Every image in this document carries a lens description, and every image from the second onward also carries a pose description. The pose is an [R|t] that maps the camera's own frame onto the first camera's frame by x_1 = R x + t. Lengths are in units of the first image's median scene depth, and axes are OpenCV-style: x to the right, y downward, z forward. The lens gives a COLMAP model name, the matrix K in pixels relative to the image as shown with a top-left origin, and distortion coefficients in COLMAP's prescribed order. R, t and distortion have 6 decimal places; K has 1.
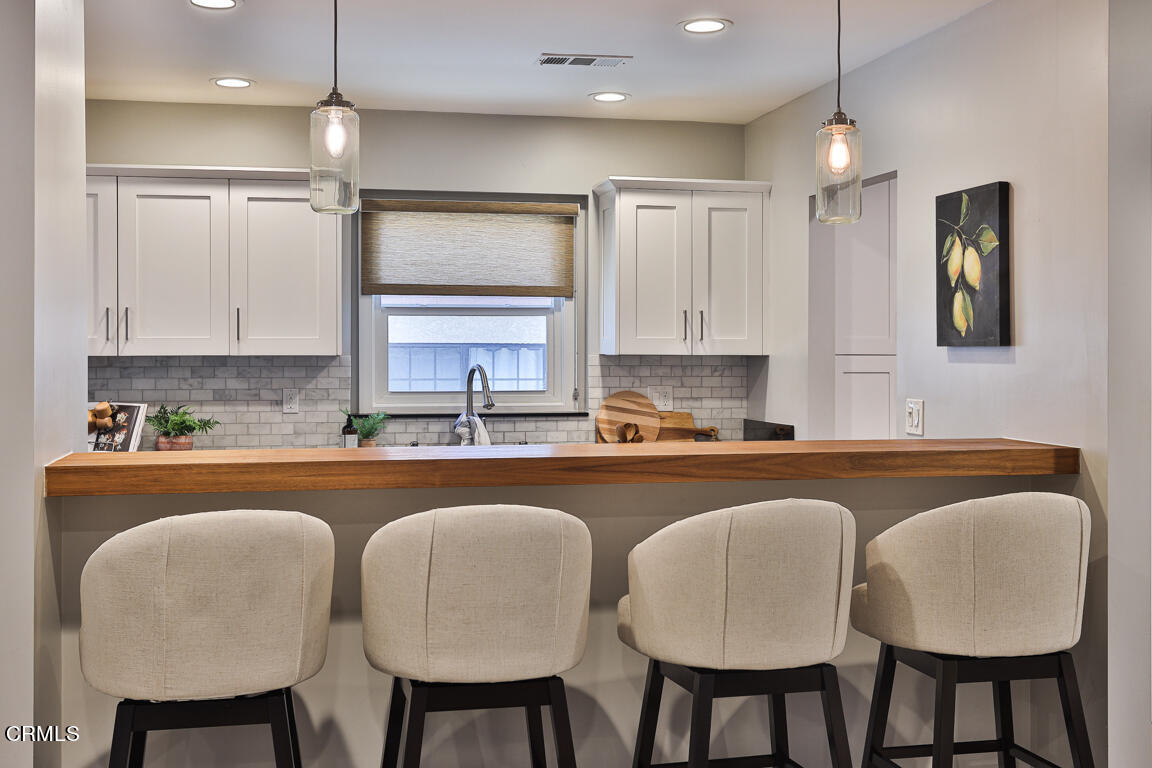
lens RADIAL K [[1322.5, 0, 576.3], [0, 1322.5, 380.7], [0, 0, 1]] dist [0.021761, 0.000000]
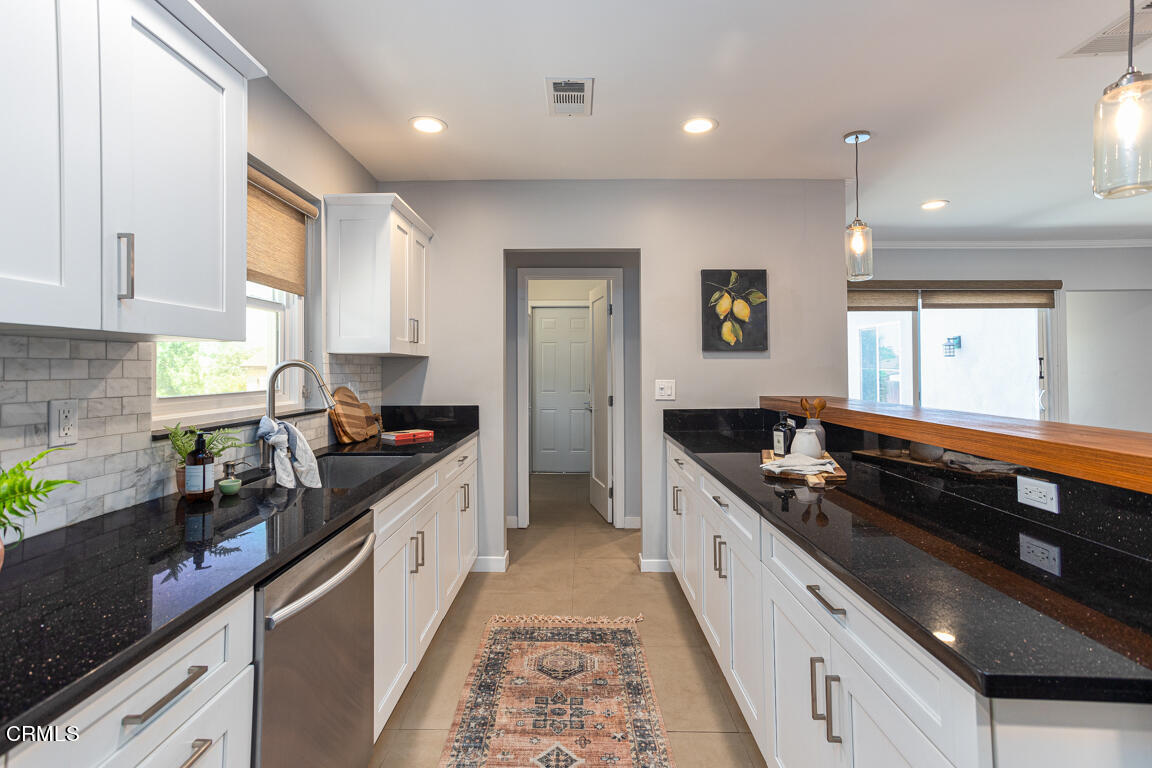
lens RADIAL K [[550.0, 0, 567.8], [0, 550.0, 369.0], [0, 0, 1]] dist [-0.024853, 0.010900]
pose [[0.232047, -0.002471, 0.972701, -0.531507], [0.023010, 0.999731, -0.002949, -0.002082], [-0.972432, 0.023066, 0.232042, 1.033038]]
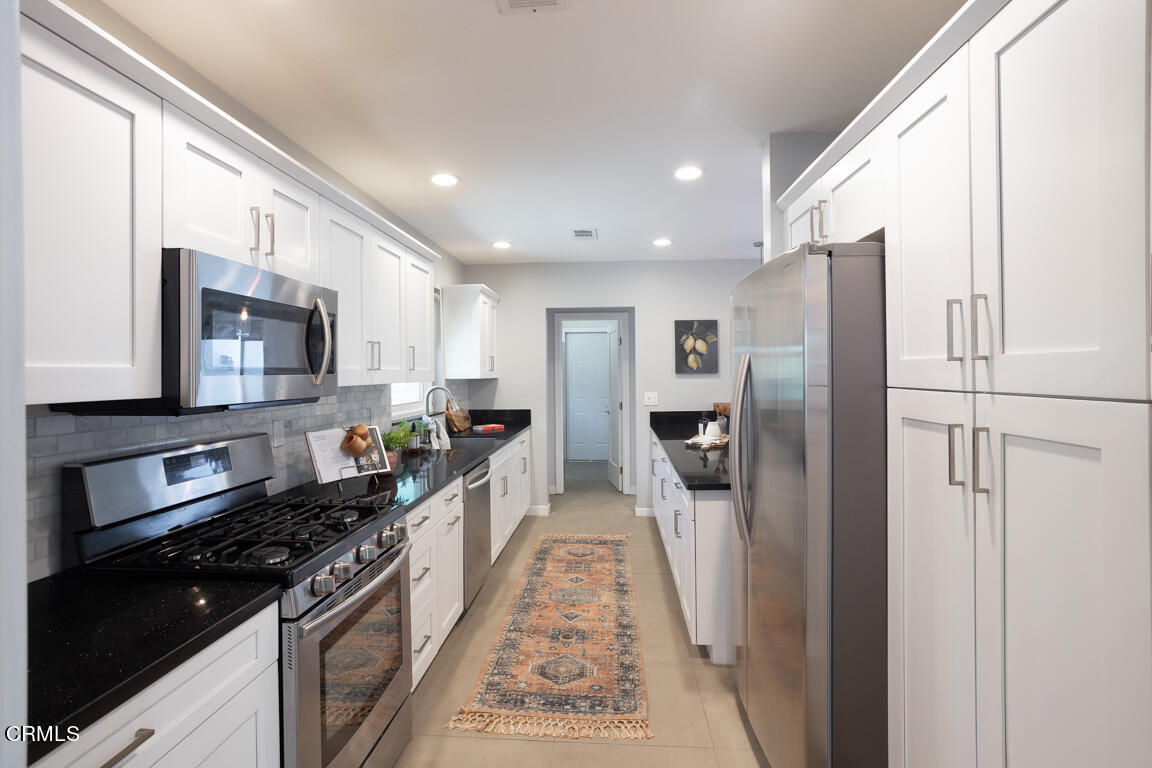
lens RADIAL K [[550.0, 0, 568.4], [0, 550.0, 378.9], [0, 0, 1]] dist [-0.024853, 0.010900]
pose [[0.293044, -0.013950, 0.955997, -0.946158], [0.029169, 0.999559, 0.005644, -0.027667], [-0.955654, 0.026231, 0.293321, 0.897773]]
